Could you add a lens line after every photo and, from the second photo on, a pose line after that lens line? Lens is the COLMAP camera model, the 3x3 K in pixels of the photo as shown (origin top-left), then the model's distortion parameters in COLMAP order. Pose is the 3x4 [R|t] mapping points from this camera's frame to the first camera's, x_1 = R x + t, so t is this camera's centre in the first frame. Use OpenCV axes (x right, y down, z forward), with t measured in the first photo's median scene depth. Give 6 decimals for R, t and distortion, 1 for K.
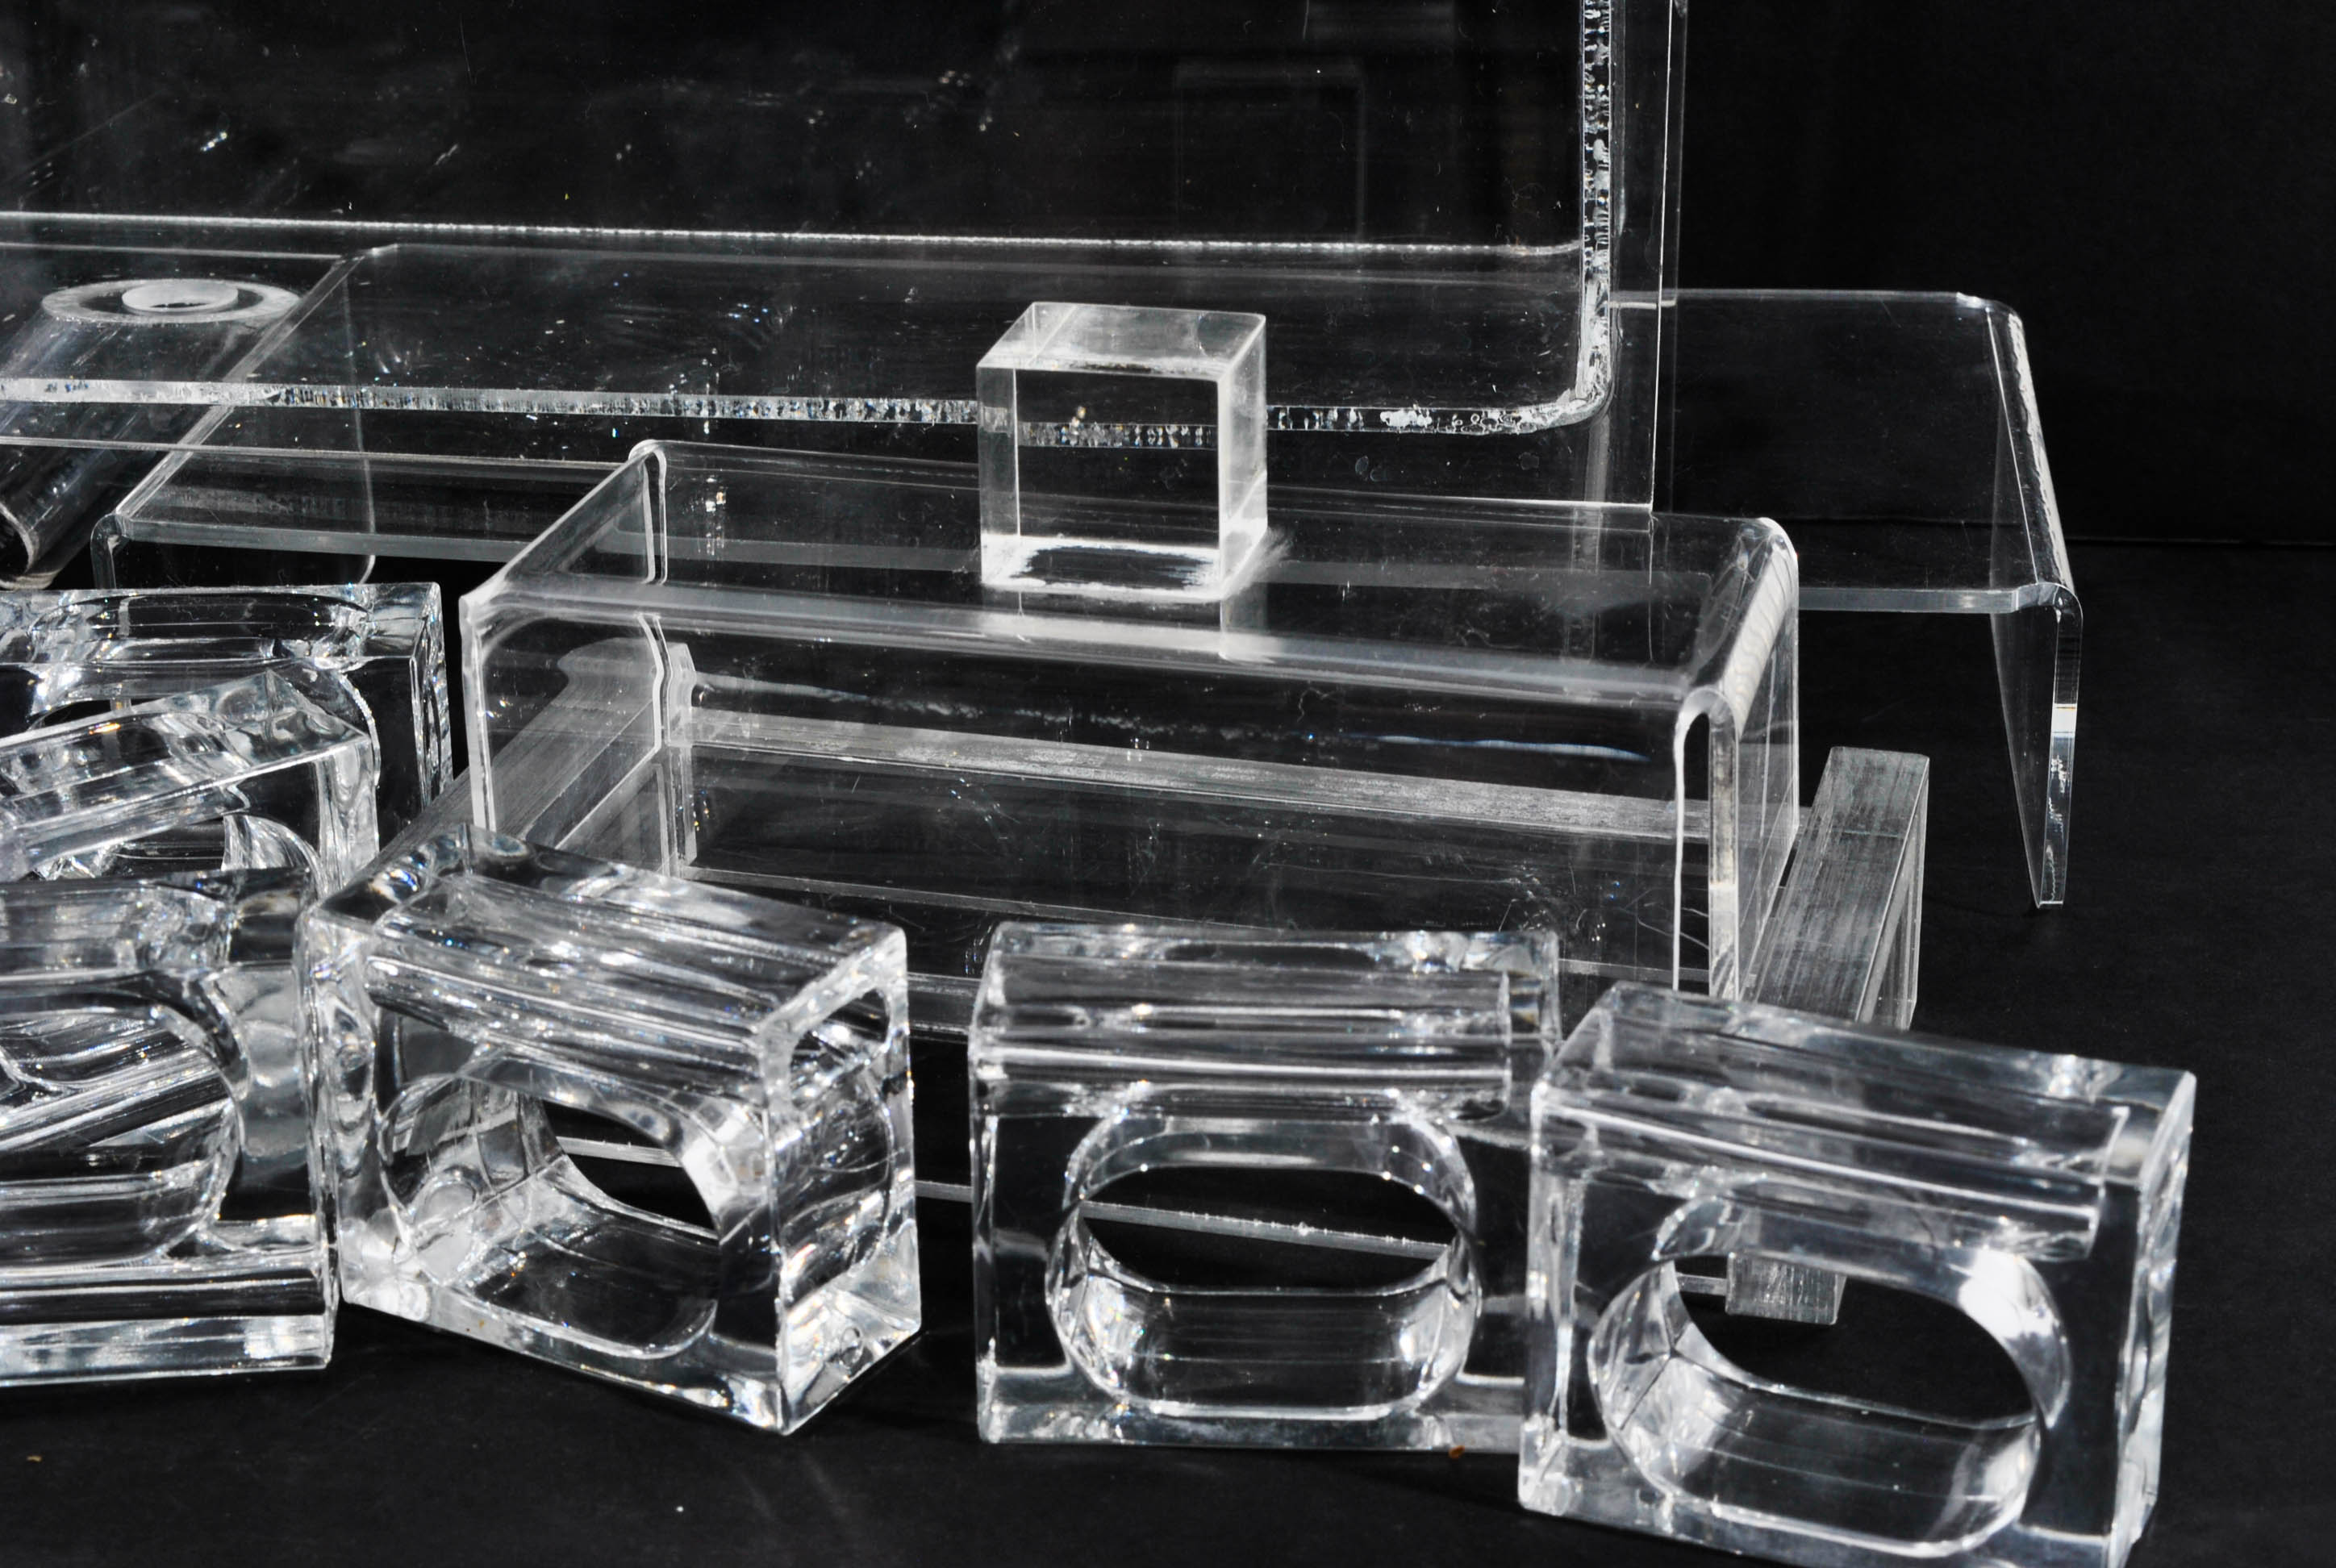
lens RADIAL K [[4622.3, 0, 1168.0], [0, 4622.3, 784.0], [0, 0, 1]] dist [0.046868, 0.075708]
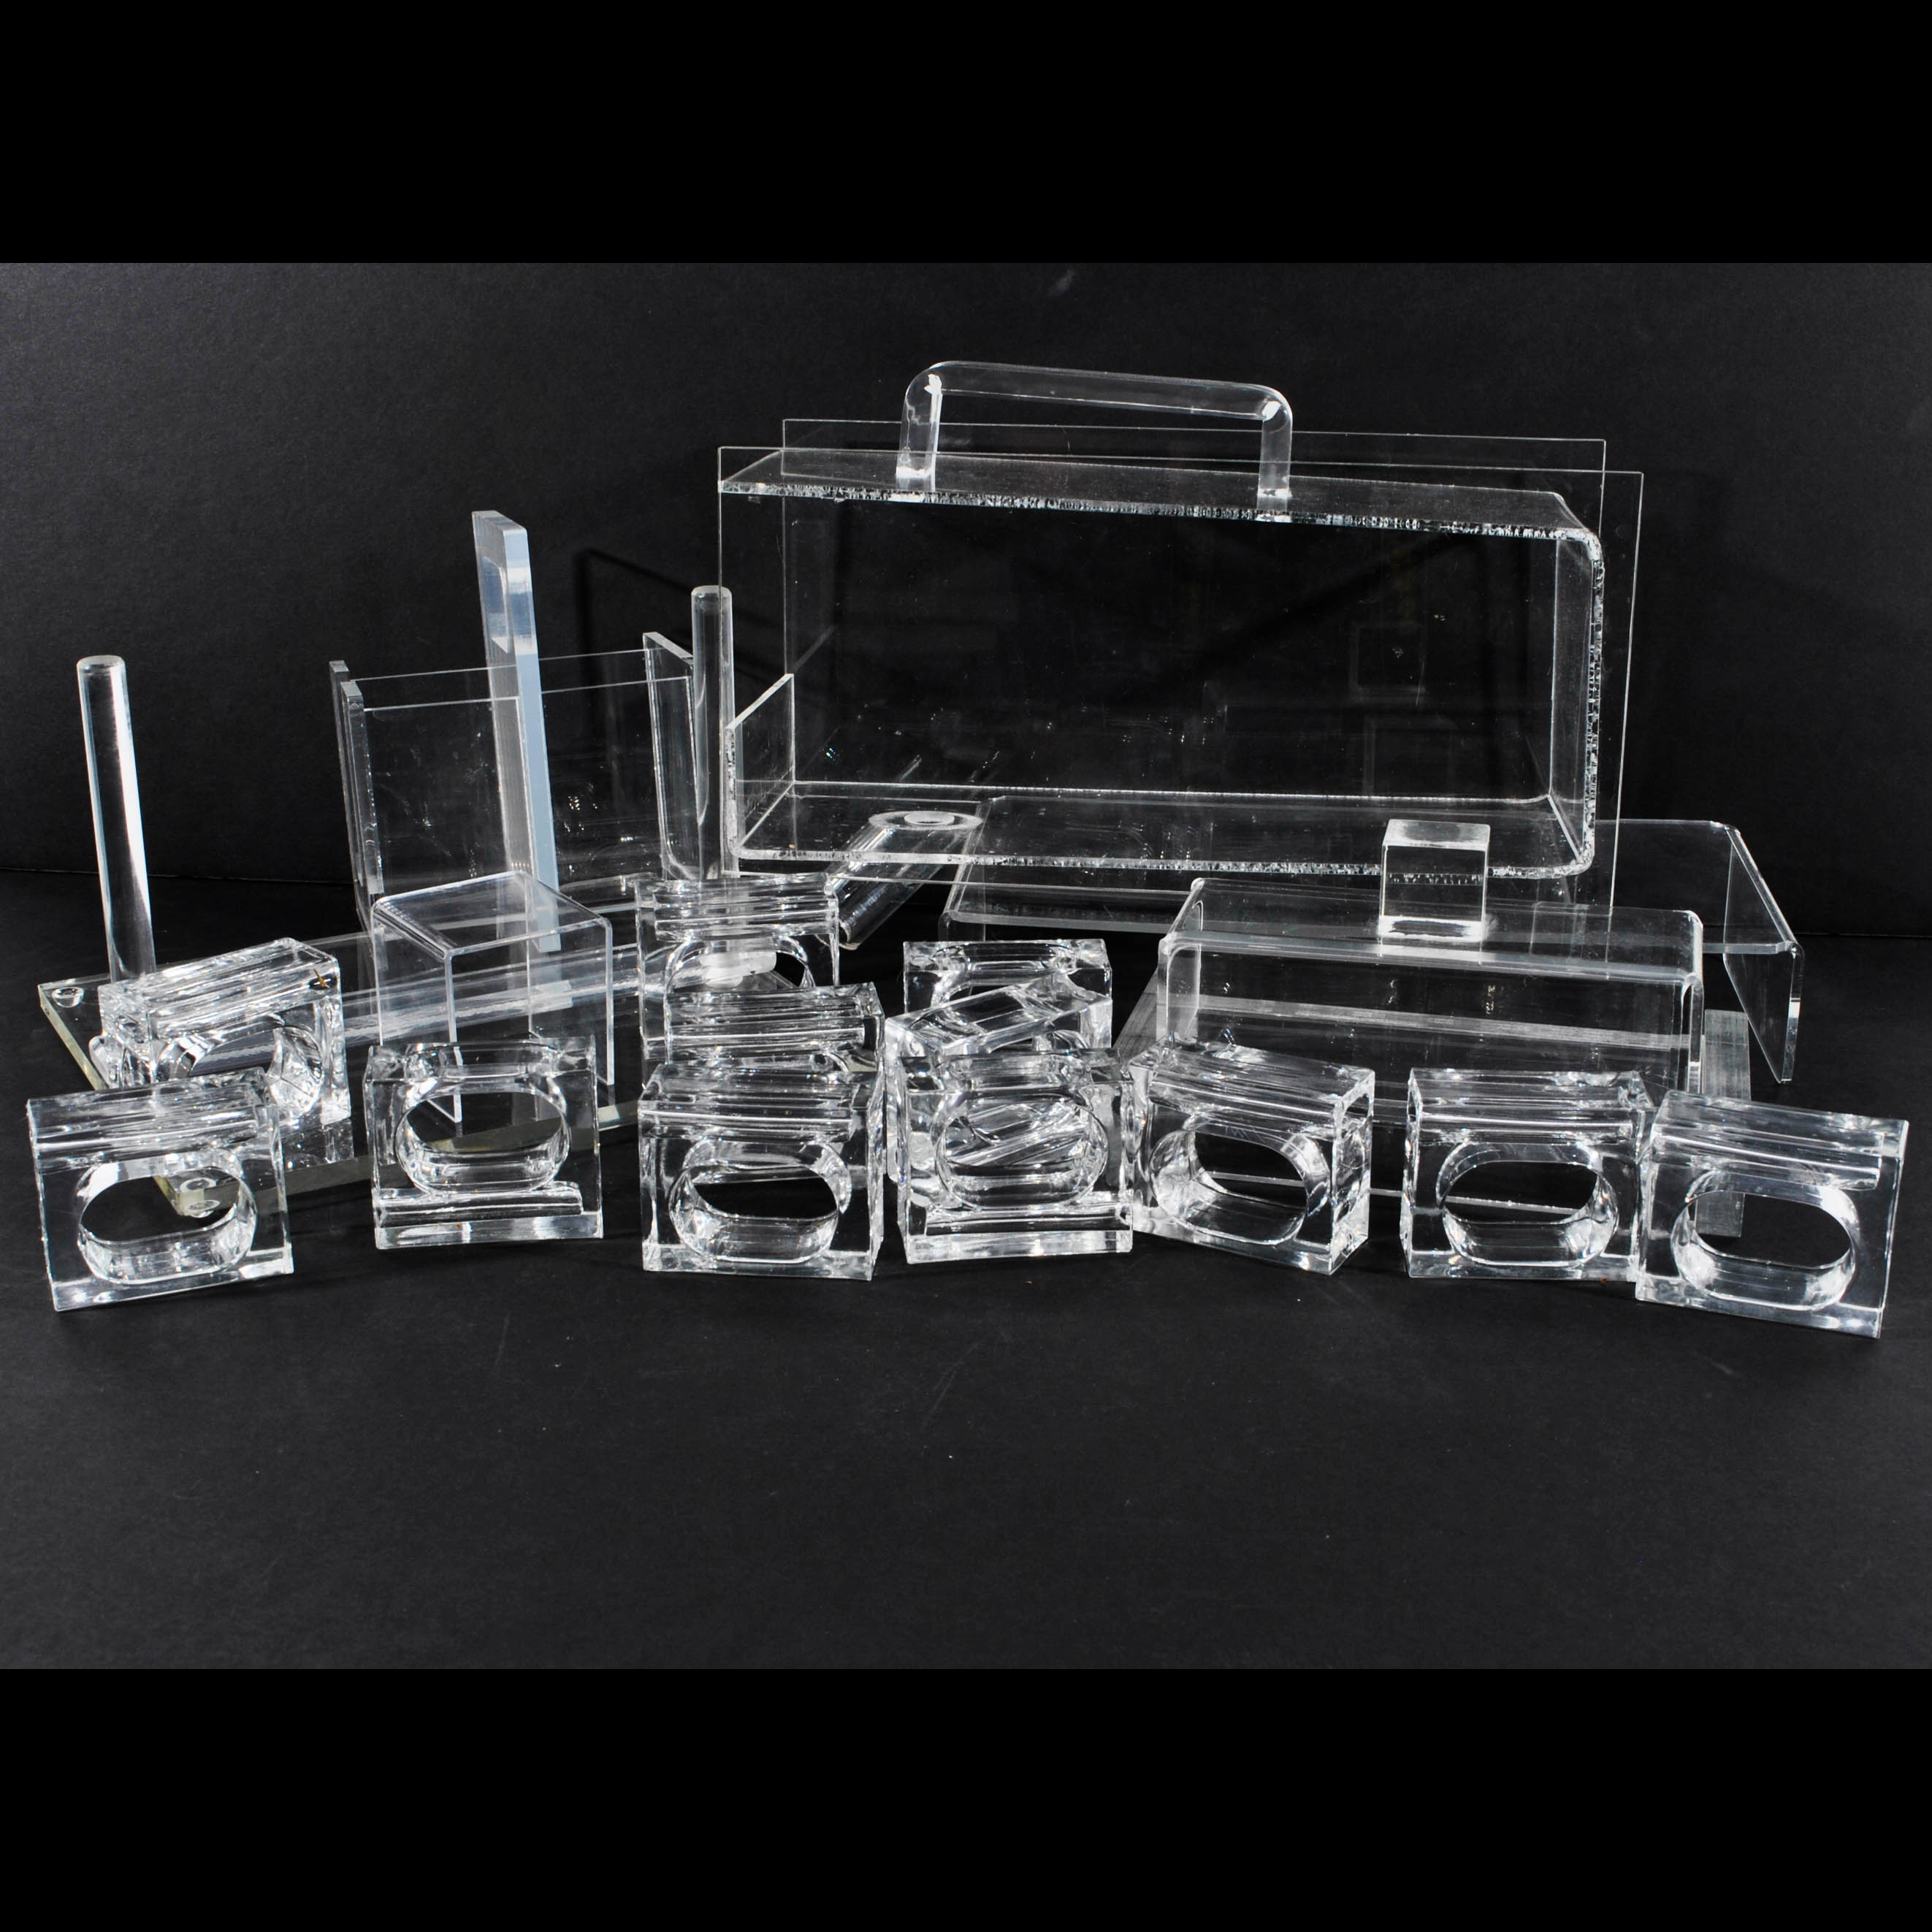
lens RADIAL K [[2857.3, 0, 966.0], [0, 2857.3, 966.0], [0, 0, 1]] dist [-0.033948, 0.021469]
pose [[0.999817, 0.004110, 0.018683, -0.282125], [-0.002978, 0.998181, -0.060212, 0.063405], [-0.018896, 0.060145, 0.998011, -0.482828]]
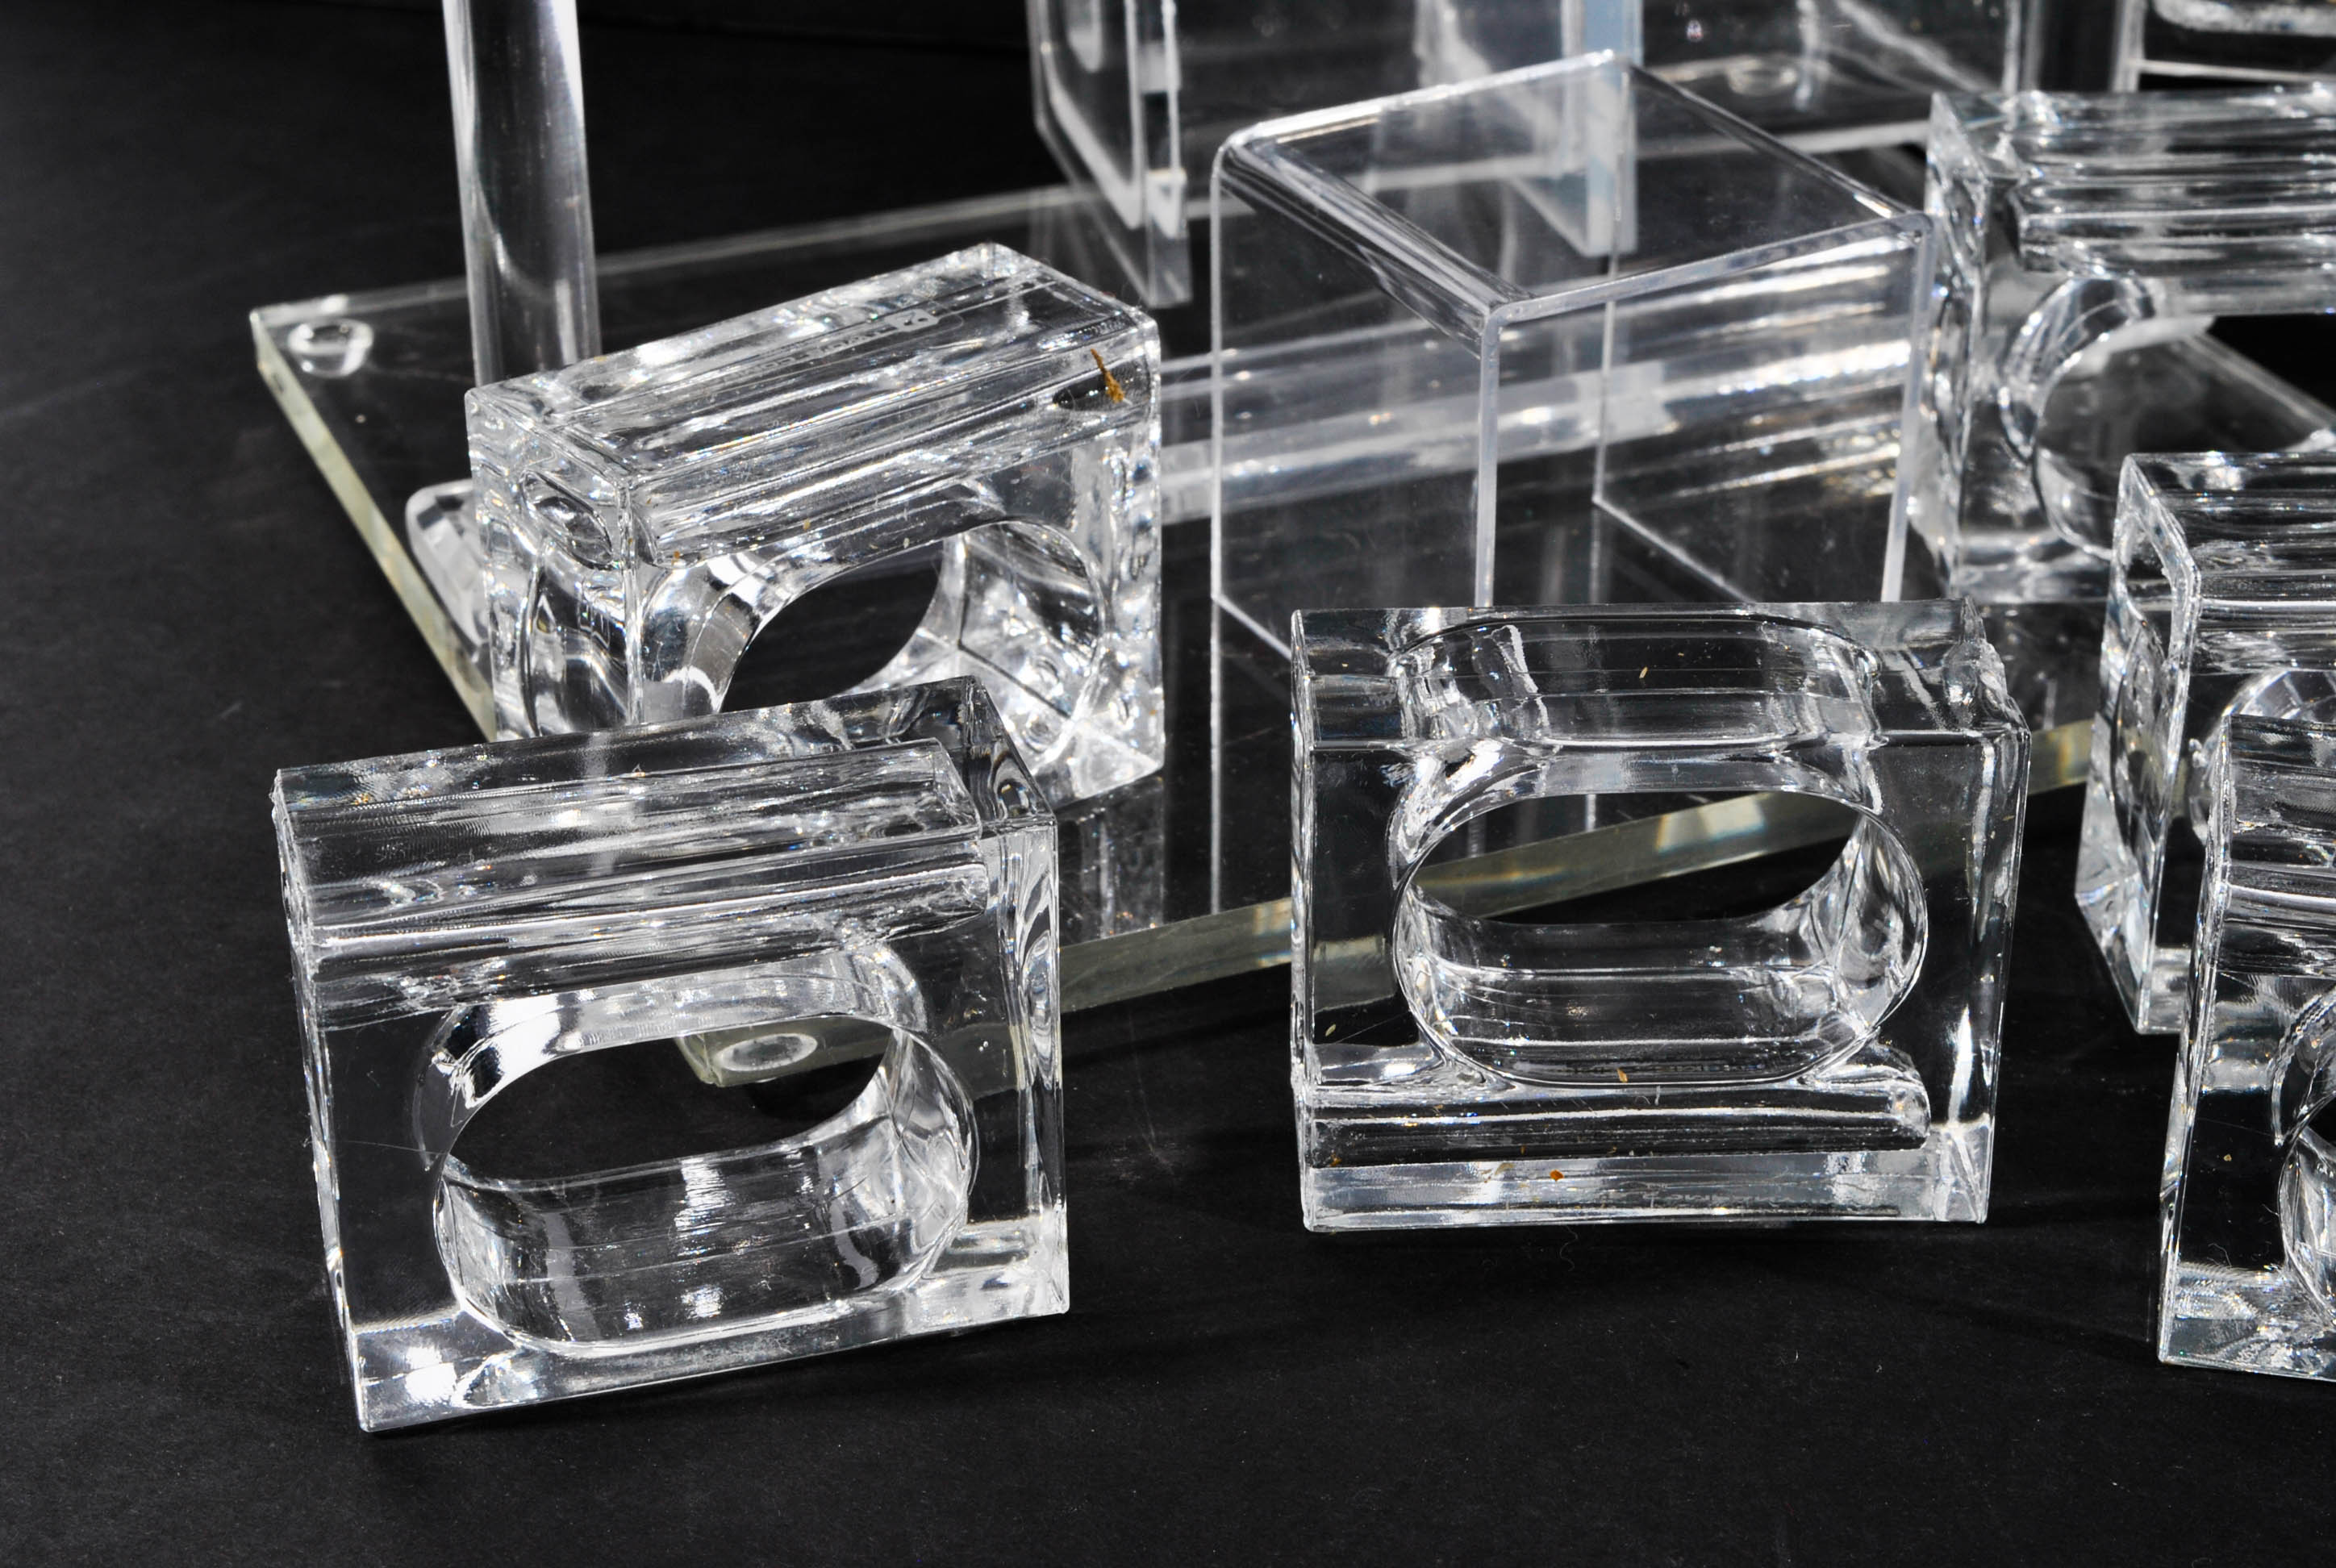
lens RADIAL K [[4622.3, 0, 1168.0], [0, 4622.3, 784.0], [0, 0, 1]] dist [0.046868, 0.075708]
pose [[0.996244, 0.036371, -0.078585, -0.515031], [-0.029119, 0.995377, 0.091529, -0.023630], [0.081551, -0.088897, 0.992697, 0.201362]]
